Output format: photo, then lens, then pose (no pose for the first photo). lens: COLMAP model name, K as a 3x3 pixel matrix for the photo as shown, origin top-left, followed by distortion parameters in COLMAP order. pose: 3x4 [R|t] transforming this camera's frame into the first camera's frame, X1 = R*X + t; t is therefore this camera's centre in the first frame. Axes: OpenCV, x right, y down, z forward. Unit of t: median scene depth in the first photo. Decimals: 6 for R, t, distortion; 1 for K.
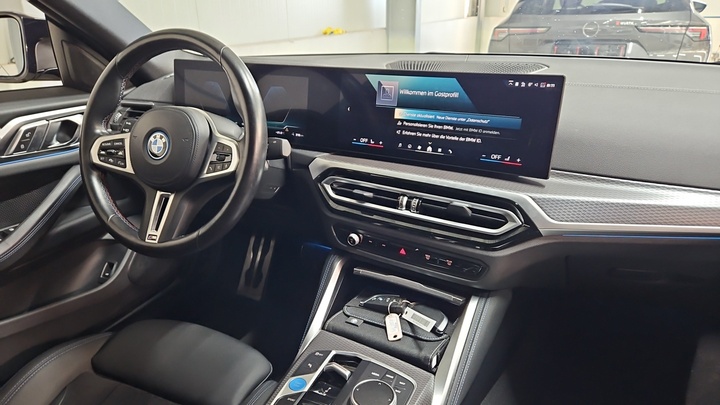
lens RADIAL K [[475.2, 0, 351.4], [0, 475.2, 204.2], [0, 0, 1]] dist [0.012051, -0.012807]
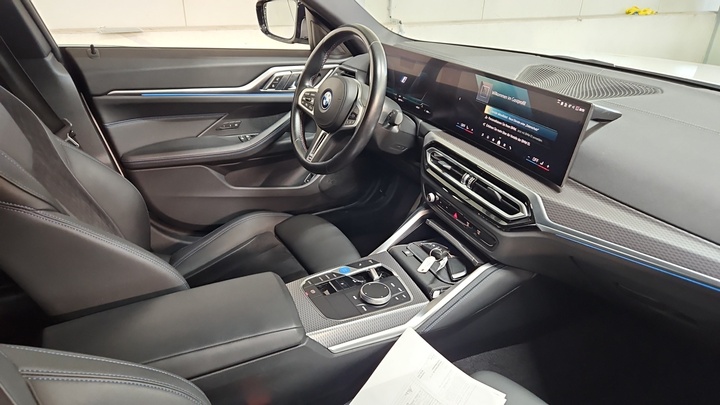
lens RADIAL K [[475.2, 0, 362.4], [0, 475.2, 201.2], [0, 0, 1]] dist [0.012051, -0.012807]
pose [[0.819574, 0.285098, -0.497009, 0.531395], [-0.252209, 0.958371, 0.133852, -0.045842], [0.514480, 0.015649, 0.857360, -0.240534]]
